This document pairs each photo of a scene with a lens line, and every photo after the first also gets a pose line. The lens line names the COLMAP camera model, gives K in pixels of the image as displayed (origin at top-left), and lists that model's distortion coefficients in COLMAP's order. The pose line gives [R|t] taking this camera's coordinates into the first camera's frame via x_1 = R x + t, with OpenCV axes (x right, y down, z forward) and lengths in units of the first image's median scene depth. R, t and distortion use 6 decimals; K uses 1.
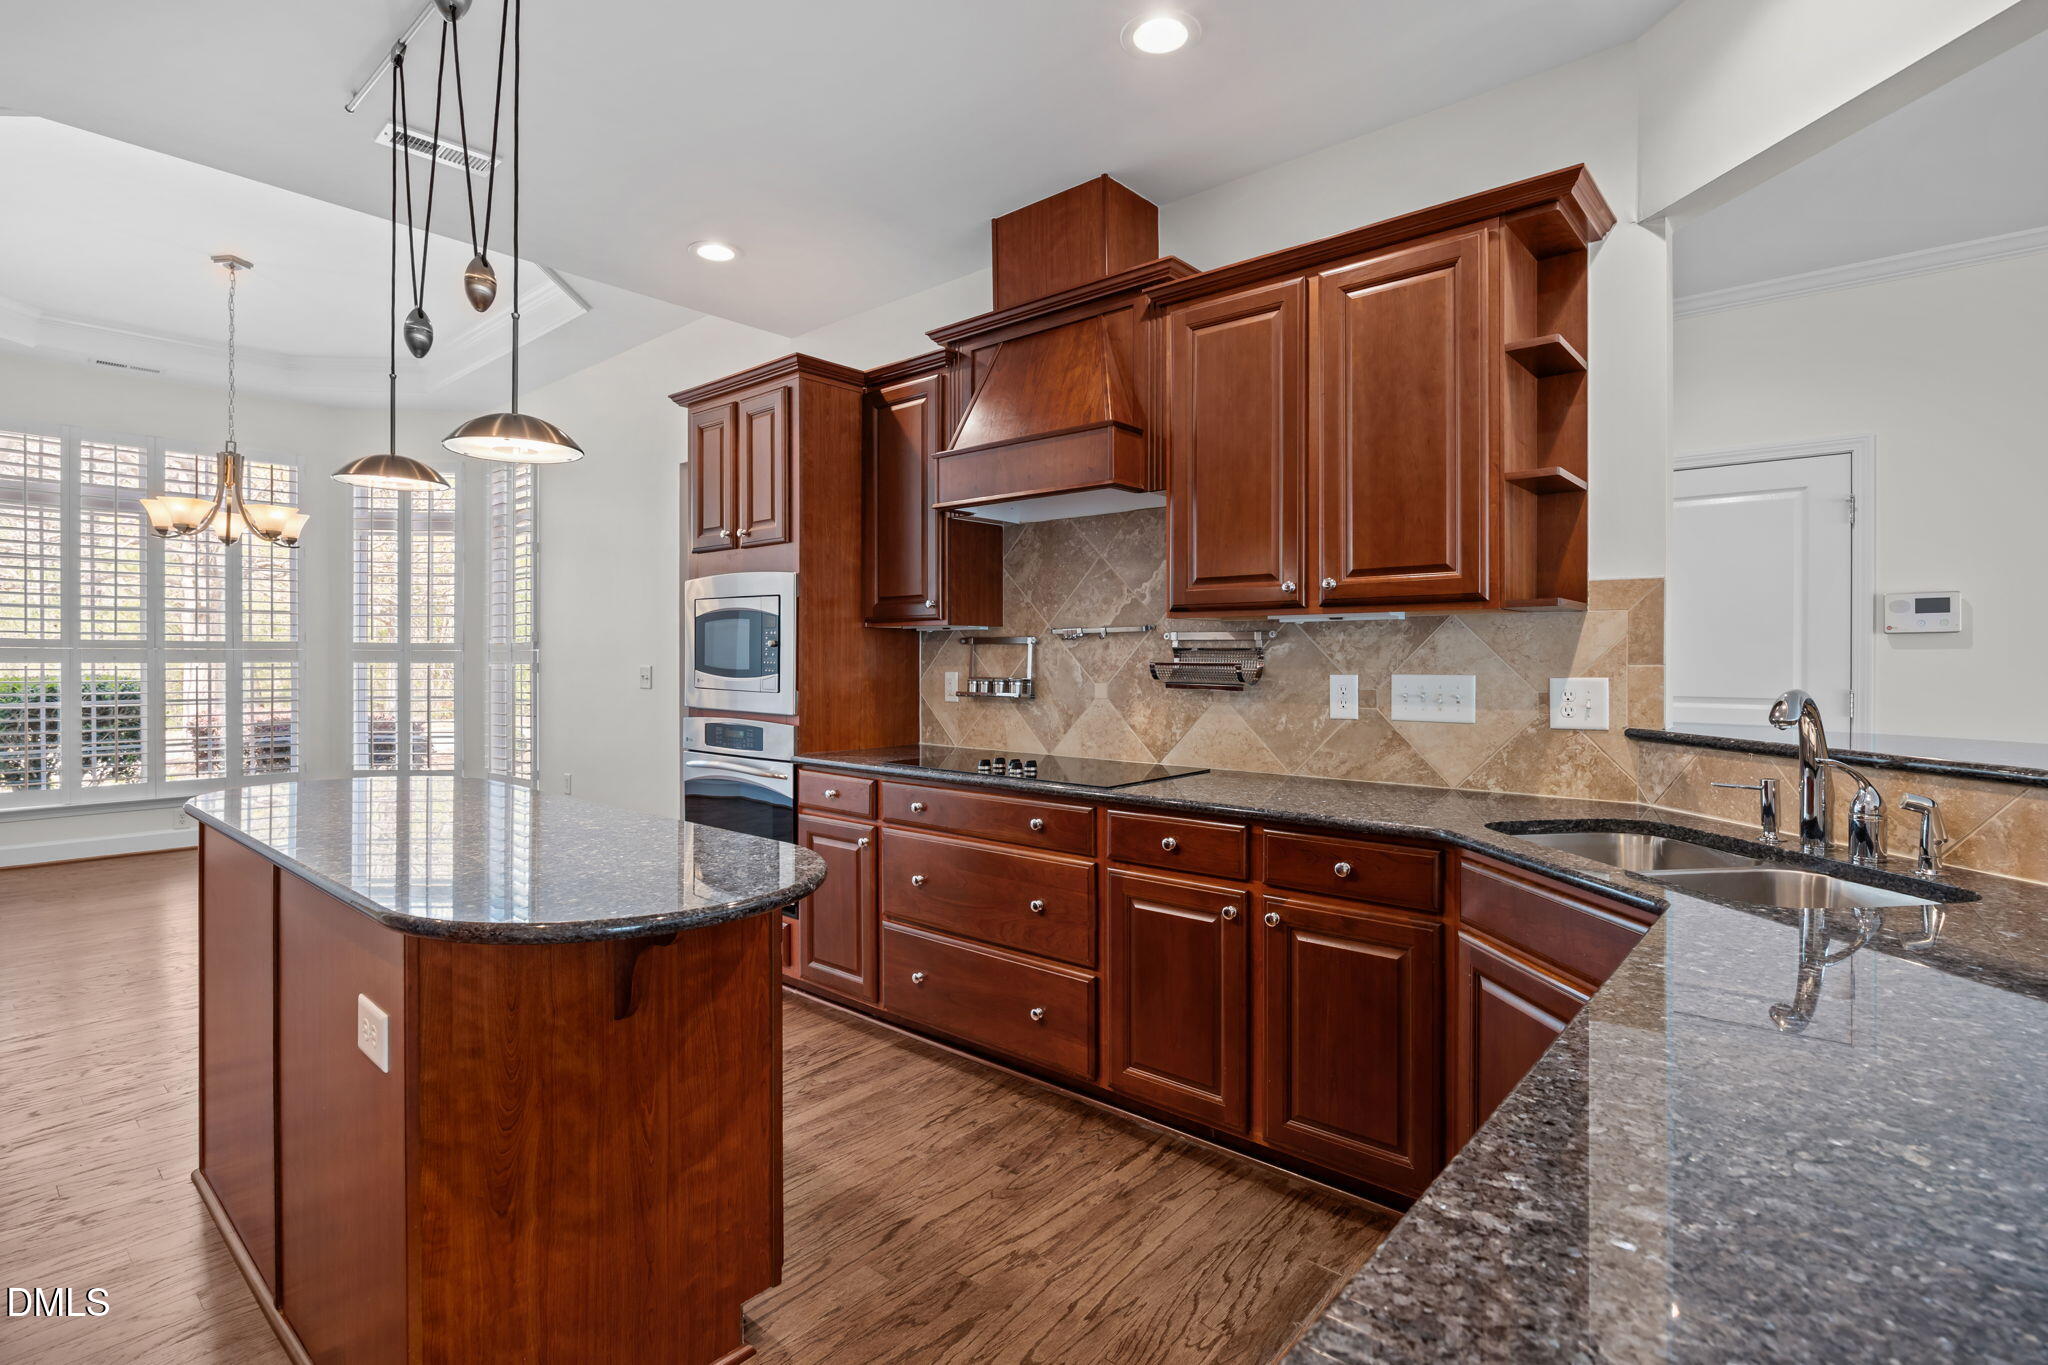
lens RADIAL K [[987.4, 0, 1029.6], [0, 987.4, 661.9], [0, 0, 1]] dist [-0.001190, 0.000362]
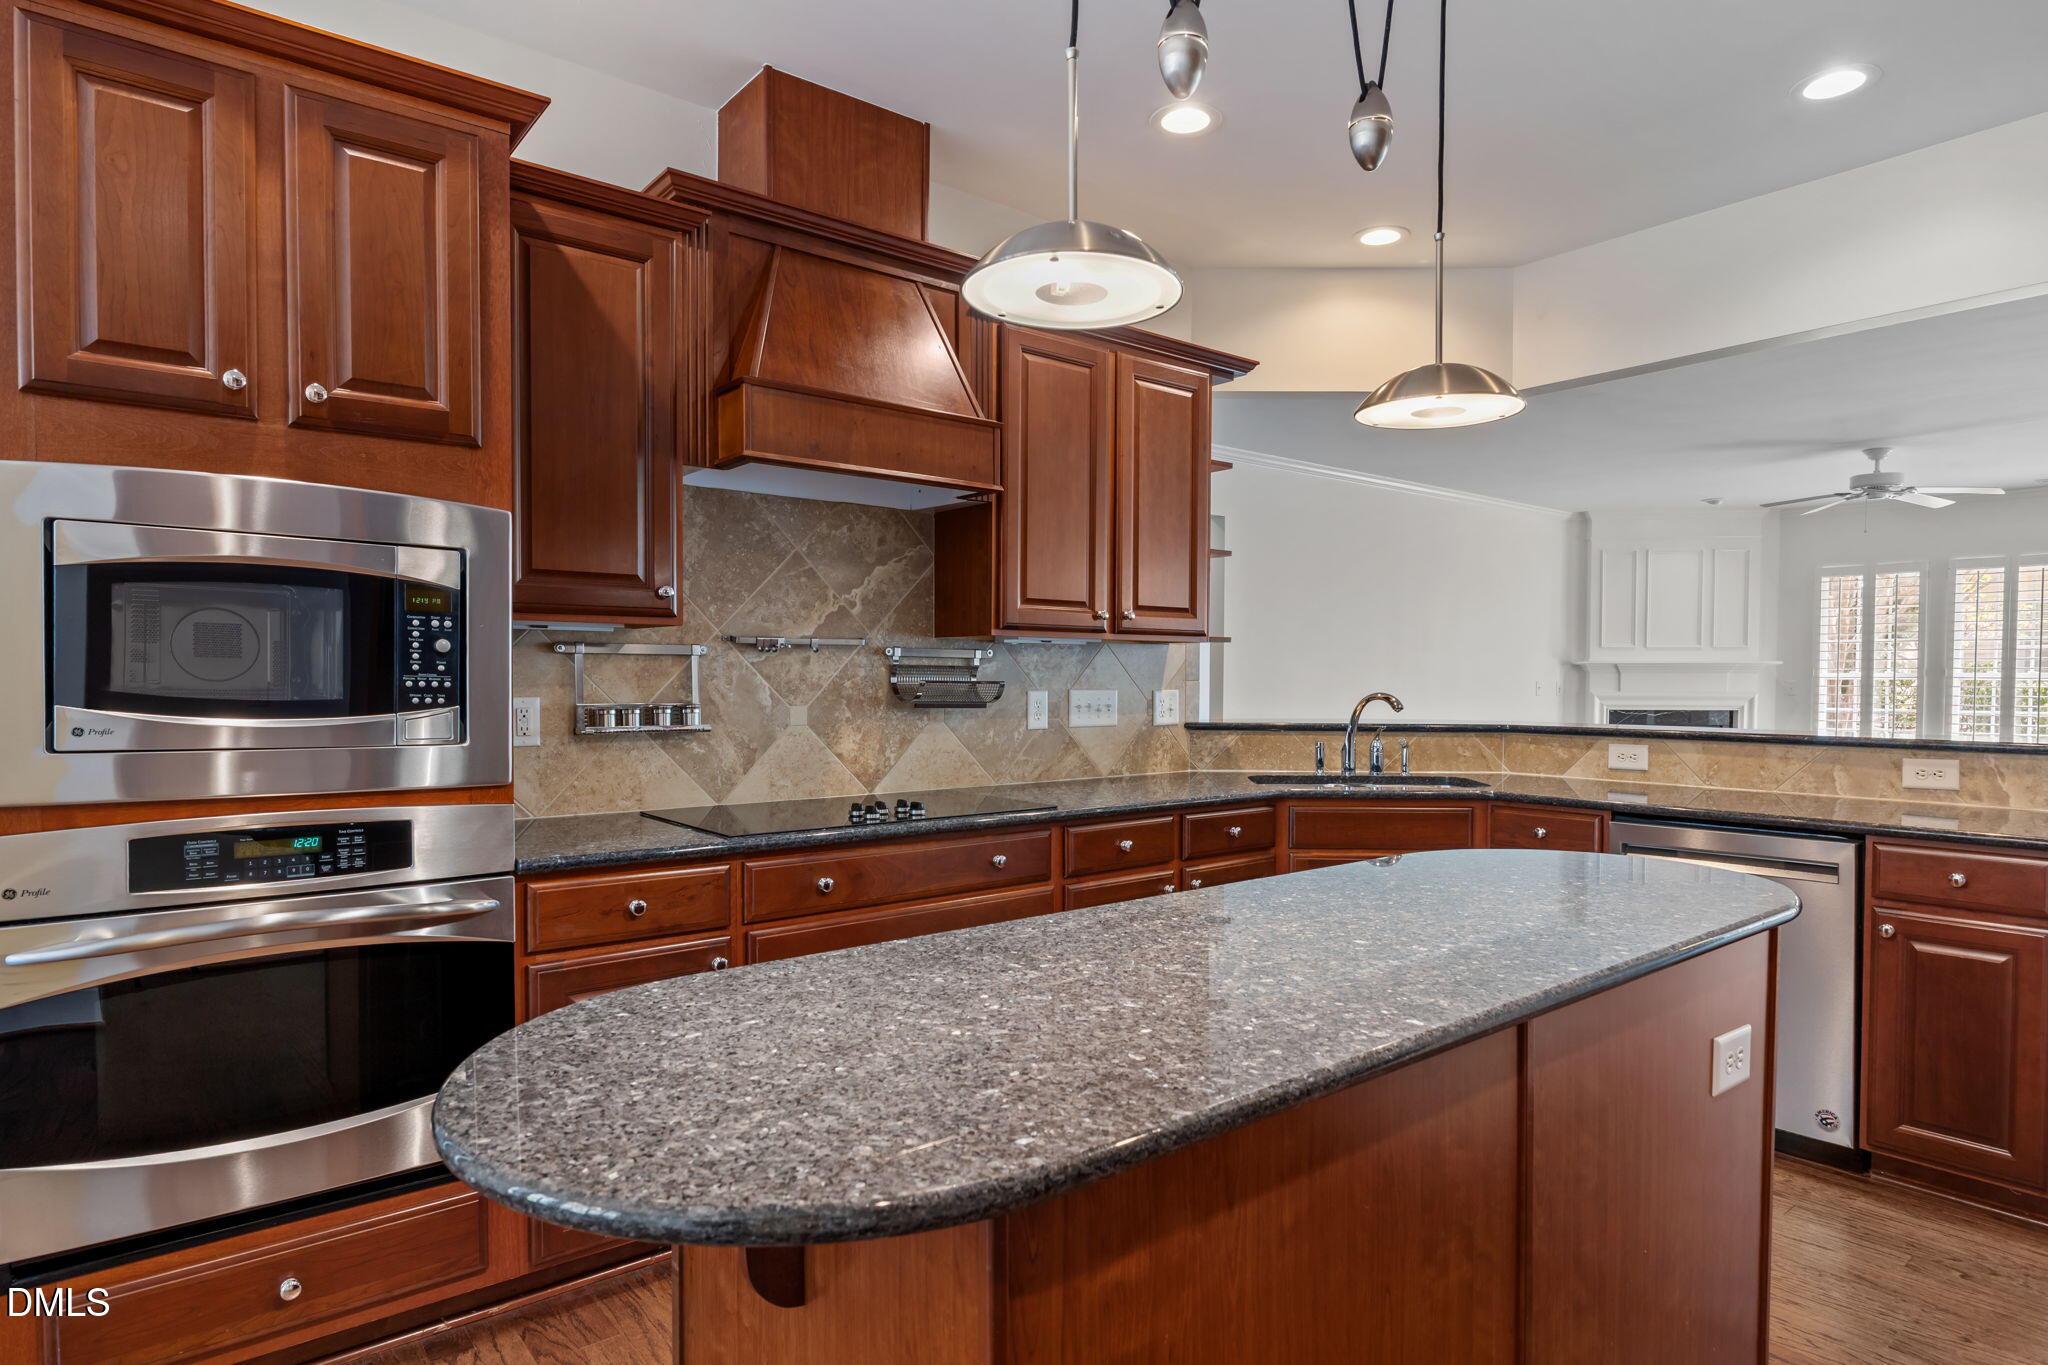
lens RADIAL K [[1143.8, 0, 1030.9], [0, 1143.8, 714.1], [0, 0, 1]] dist [0.001338, -0.001231]
pose [[0.171926, -0.033007, 0.984557, -0.827082], [-0.000278, 0.999437, 0.033554, -0.003606], [-0.985110, -0.006042, 0.171820, 0.652975]]
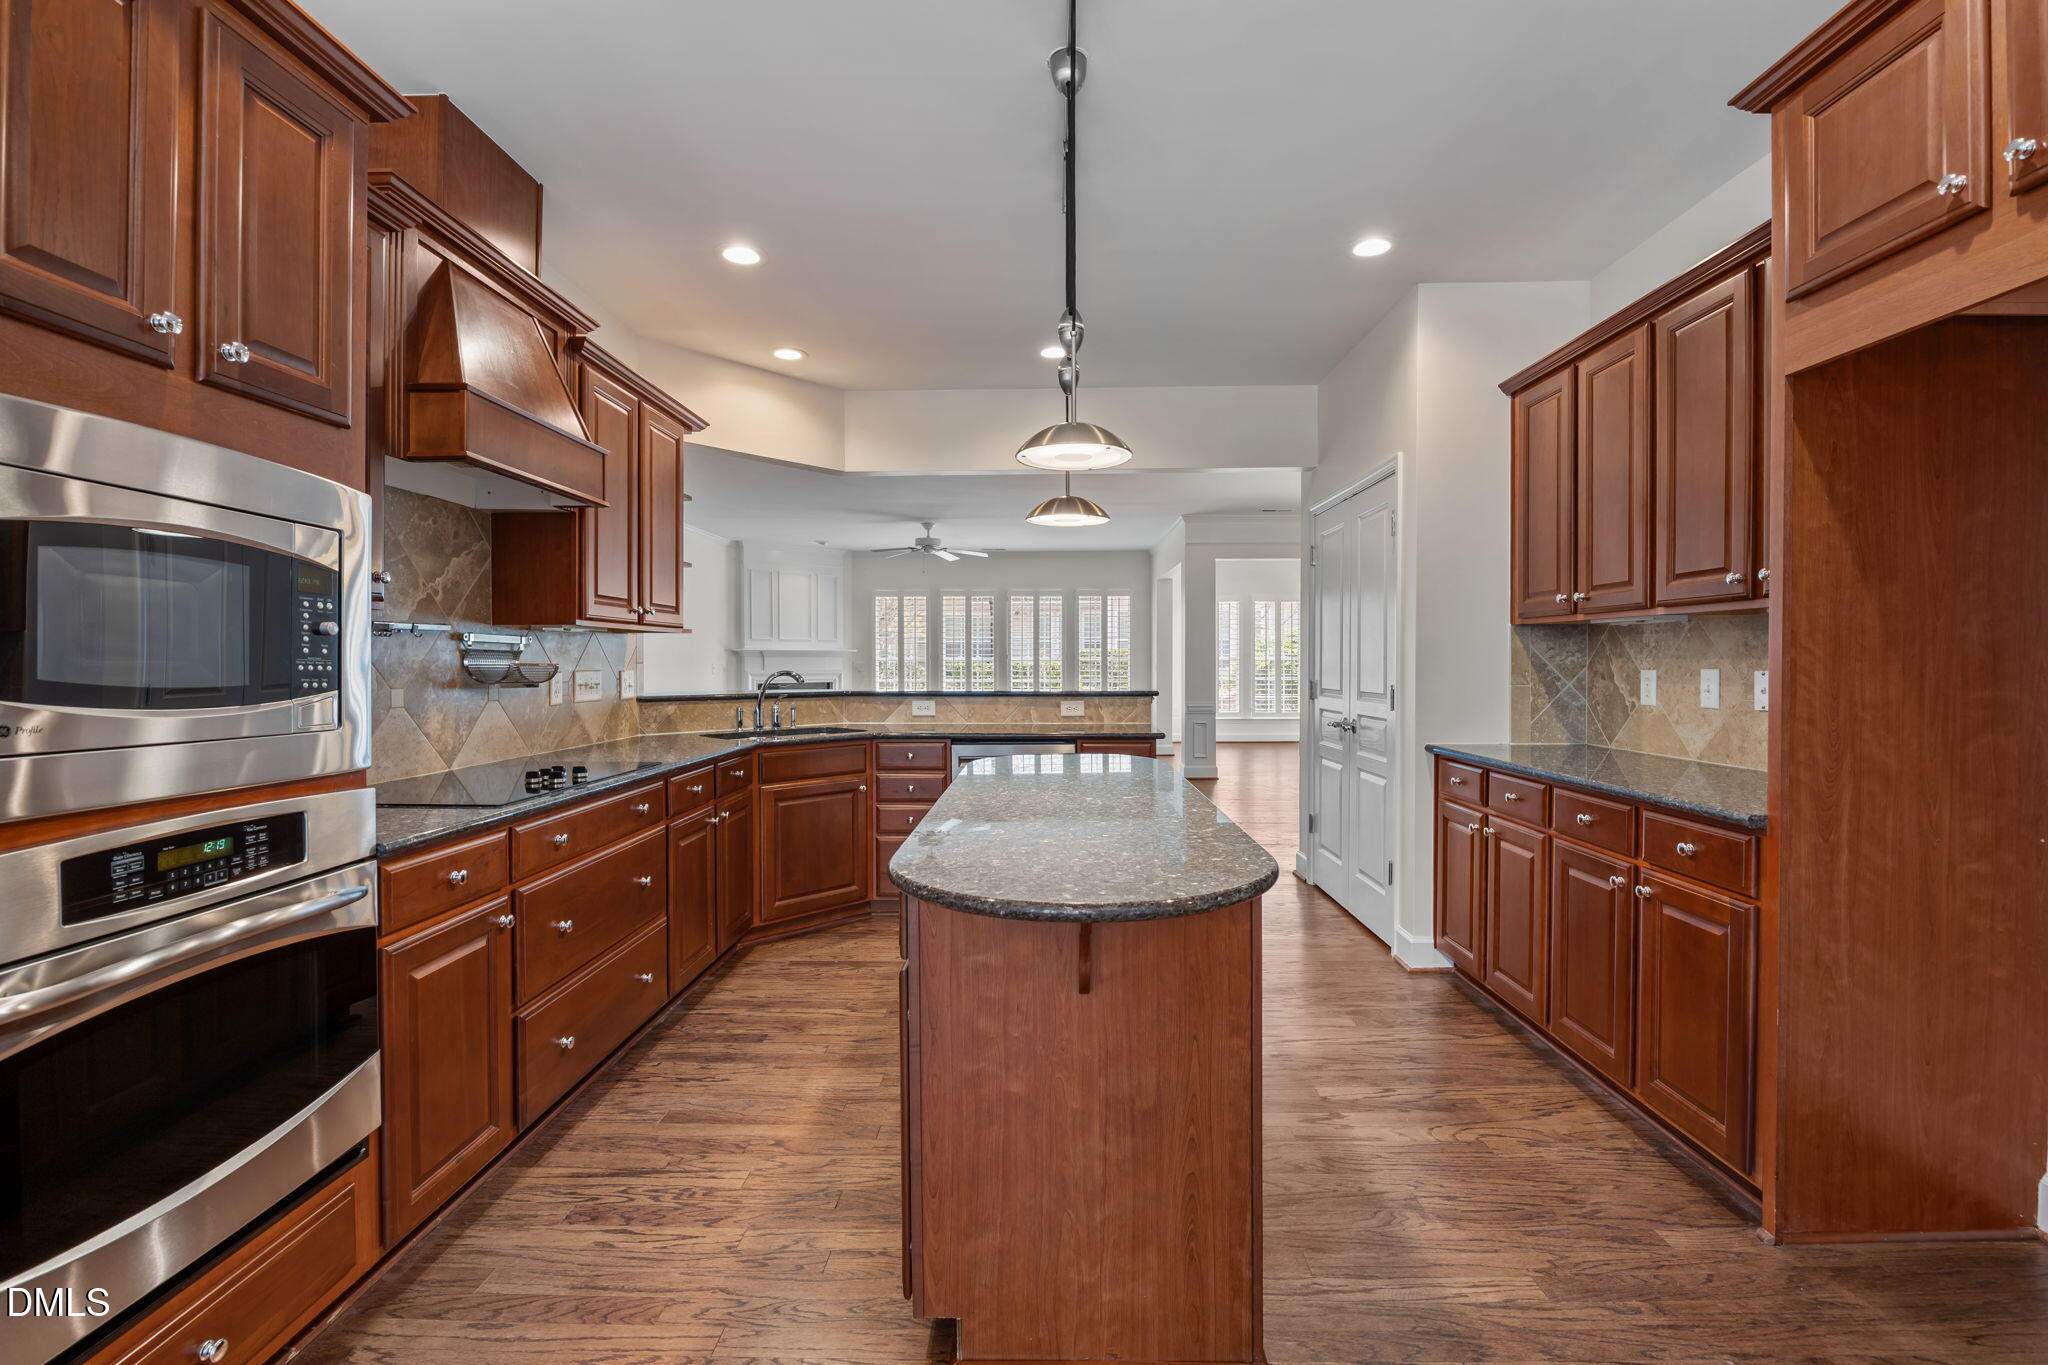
lens RADIAL K [[931.8, 0, 1025.1], [0, 931.8, 669.4], [0, 0, 1]] dist [-0.000636, -0.000228]
pose [[-0.636741, -0.007867, 0.771038, -0.881157], [0.001311, 0.999935, 0.011285, -0.003340], [-0.771077, 0.008197, -0.636689, 1.098483]]
